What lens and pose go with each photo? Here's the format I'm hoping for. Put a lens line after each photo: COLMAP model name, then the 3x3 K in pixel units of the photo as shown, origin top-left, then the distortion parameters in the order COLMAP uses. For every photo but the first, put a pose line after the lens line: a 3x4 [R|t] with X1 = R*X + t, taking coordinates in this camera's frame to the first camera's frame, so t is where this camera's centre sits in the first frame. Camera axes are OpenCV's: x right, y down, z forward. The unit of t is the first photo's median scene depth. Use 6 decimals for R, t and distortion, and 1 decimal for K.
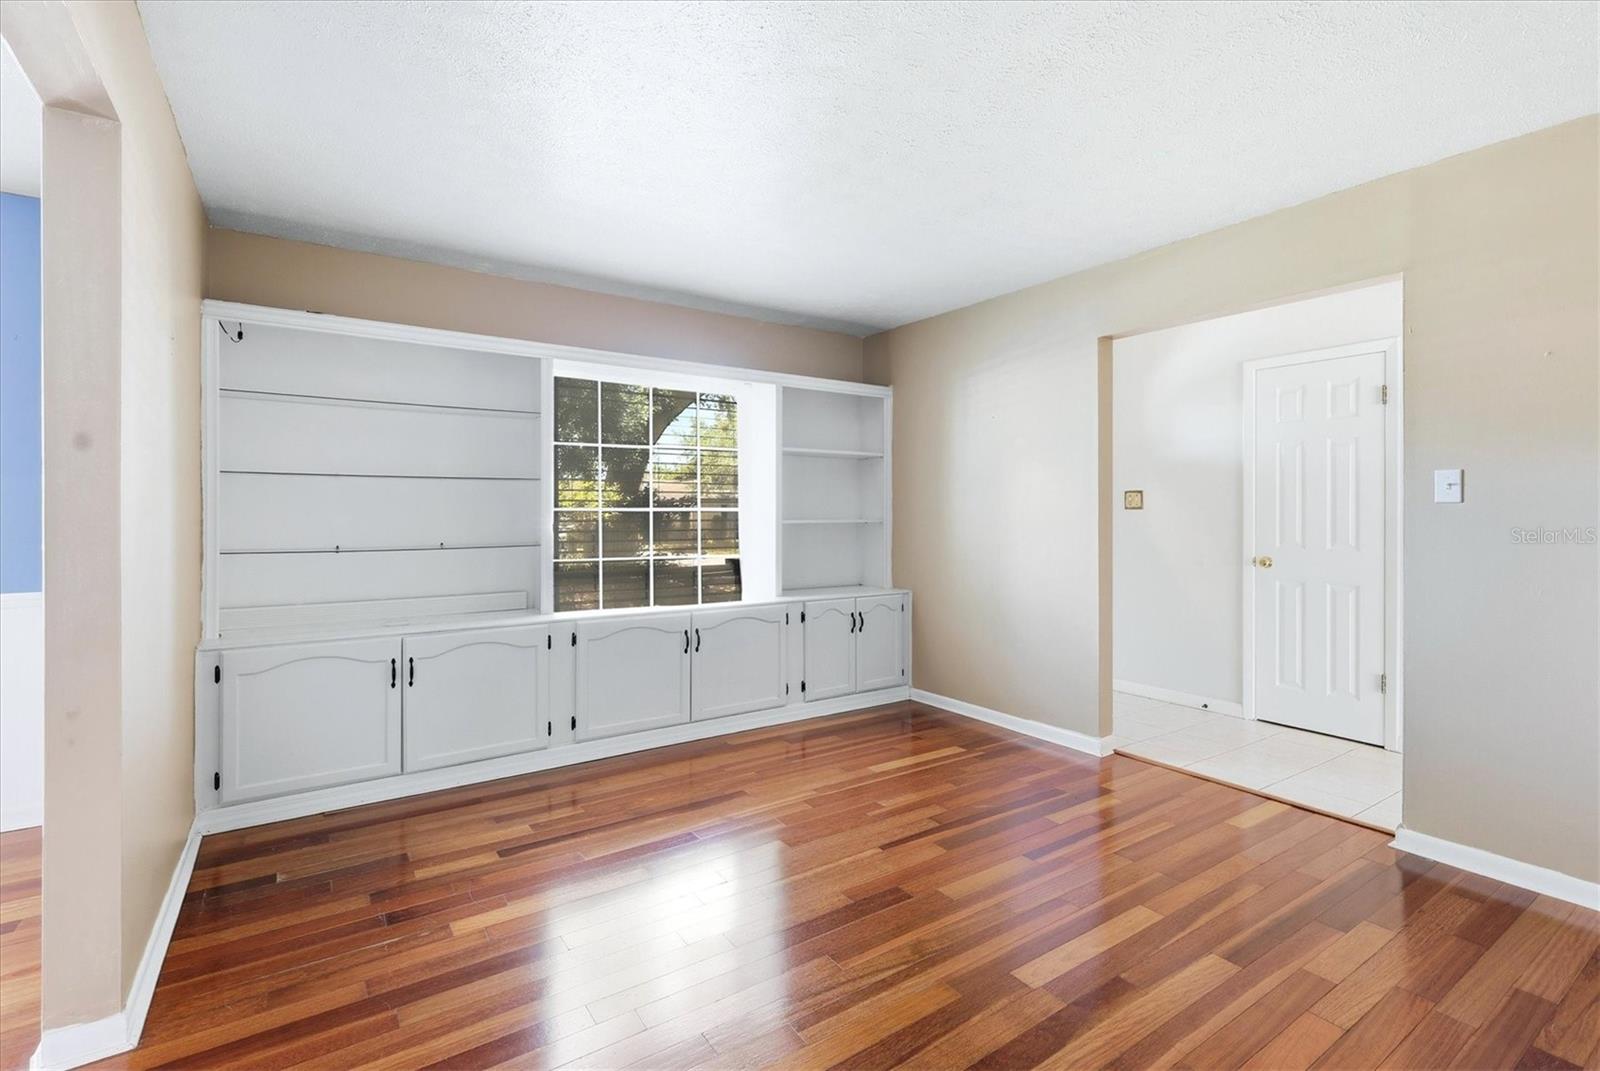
lens RADIAL K [[708.4, 0, 848.0], [0, 708.4, 506.8], [0, 0, 1]] dist [0.004284, 0.000023]
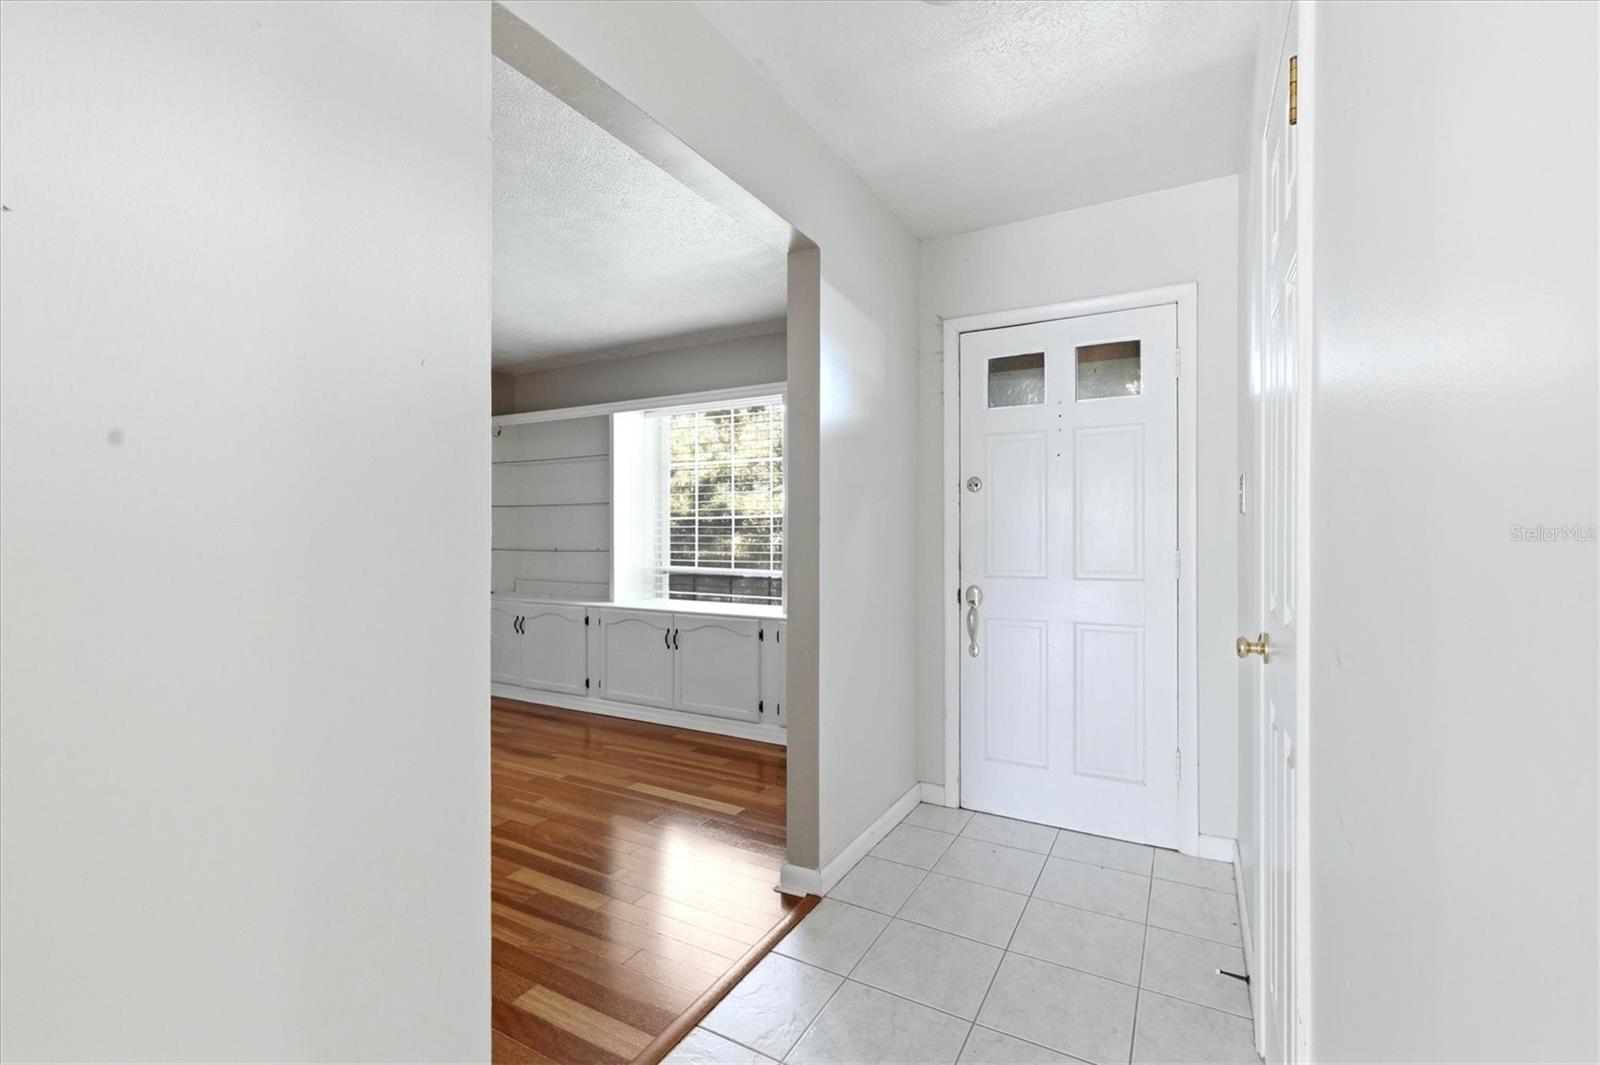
lens RADIAL K [[708.4, 0, 794.8], [0, 708.4, 534.0], [0, 0, 1]] dist [0.004284, 0.000023]
pose [[0.443413, 0.001216, -0.896316, 0.823233], [0.007405, 0.999960, 0.005019, 0.014842], [0.896287, -0.008863, 0.443387, 0.621926]]
